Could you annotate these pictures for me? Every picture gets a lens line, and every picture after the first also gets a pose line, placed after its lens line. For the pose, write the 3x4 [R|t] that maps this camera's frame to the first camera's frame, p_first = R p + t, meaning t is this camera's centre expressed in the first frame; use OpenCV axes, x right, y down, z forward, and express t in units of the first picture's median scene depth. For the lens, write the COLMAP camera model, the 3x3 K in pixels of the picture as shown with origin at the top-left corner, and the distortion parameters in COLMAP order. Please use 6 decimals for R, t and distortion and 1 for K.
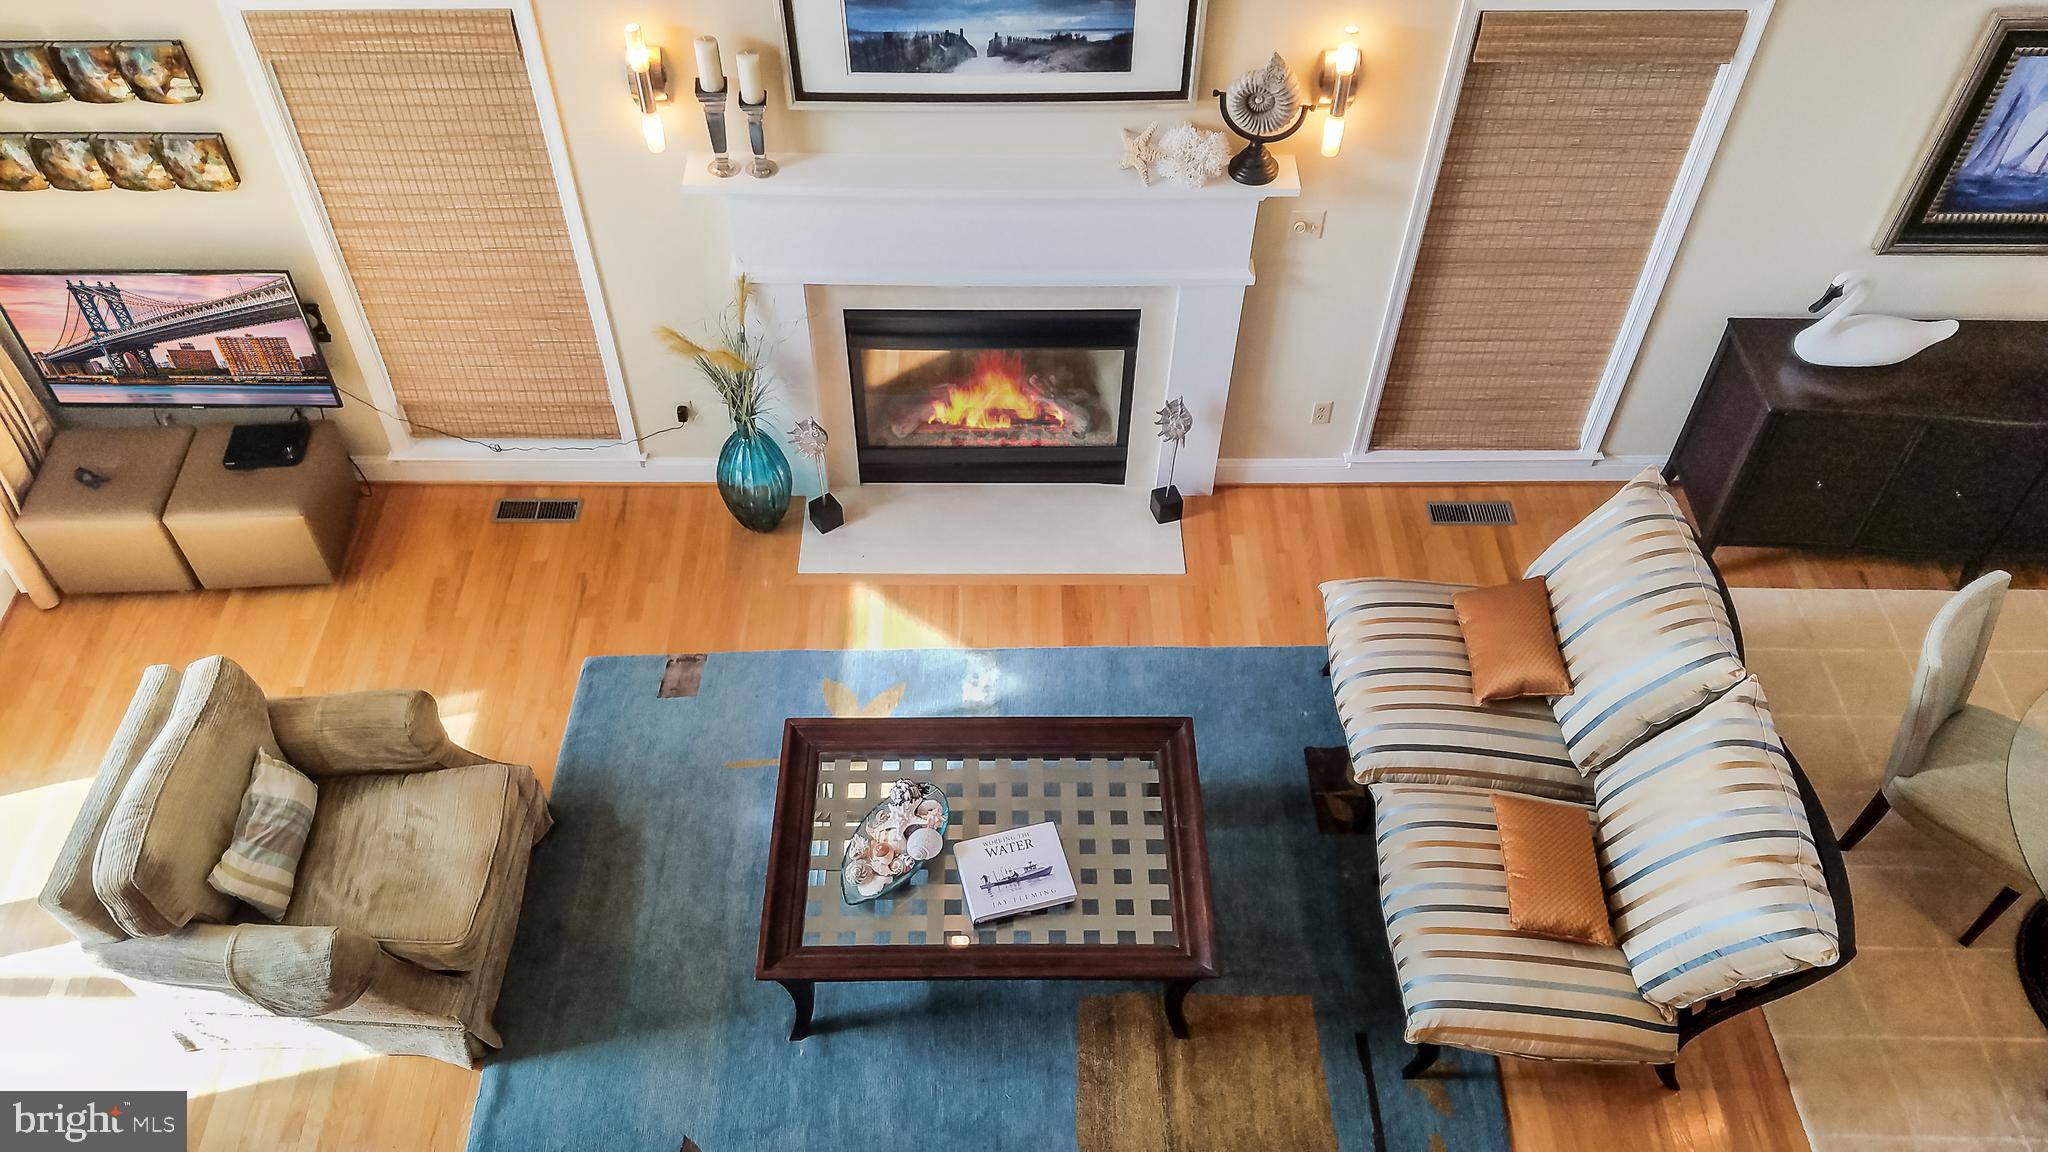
lens RADIAL K [[1583.4, 0, 999.6], [0, 1583.4, 614.7], [0, 0, 1]] dist [0.205403, -0.384777]
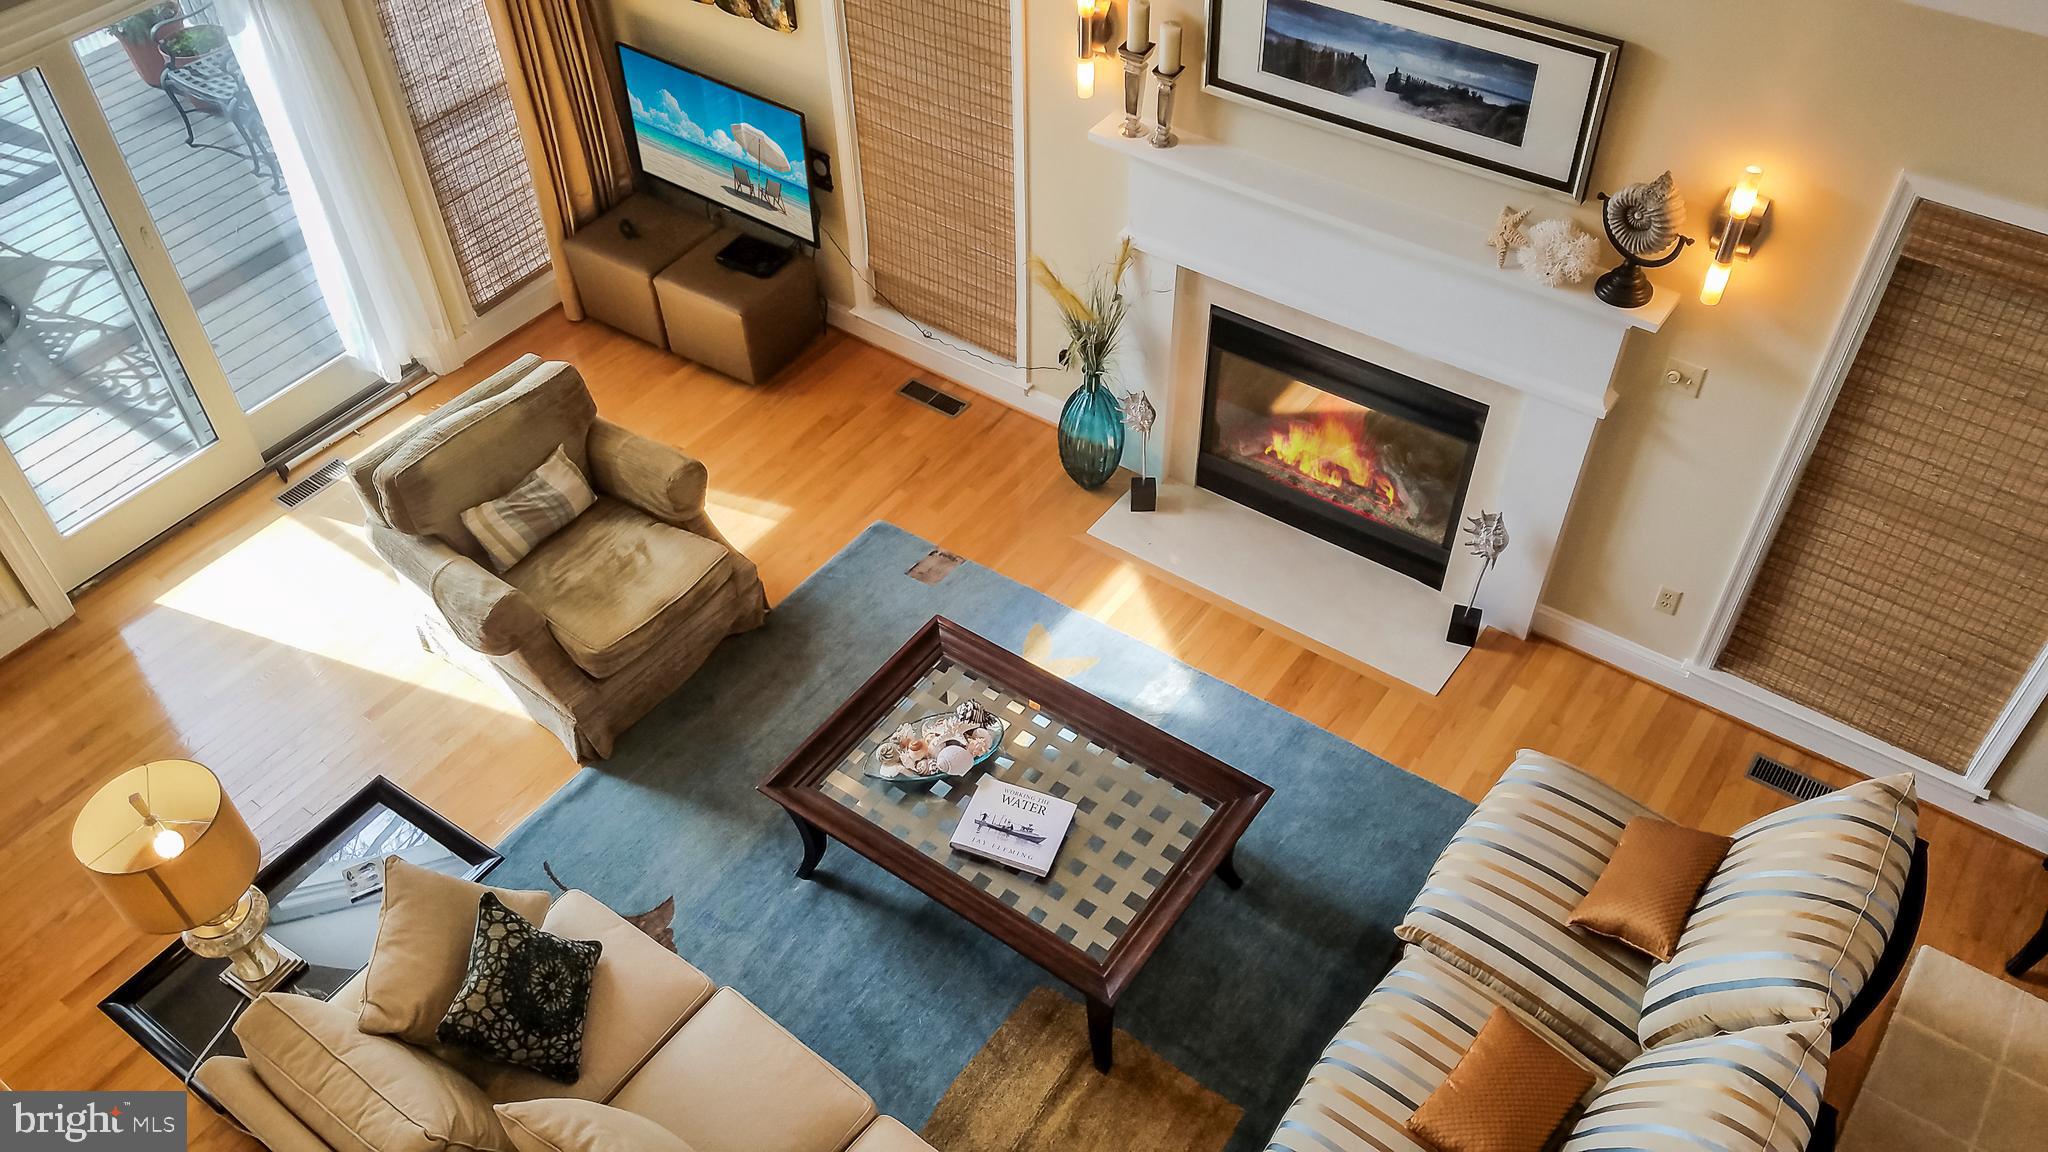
lens RADIAL K [[1583.4, 0, 999.6], [0, 1583.4, 614.7], [0, 0, 1]] dist [0.205403, -0.384777]
pose [[0.805670, 0.411697, -0.425913, 0.345924], [-0.433951, 0.899618, 0.048715, -0.004311], [0.403215, 0.145577, 0.903452, 0.057956]]
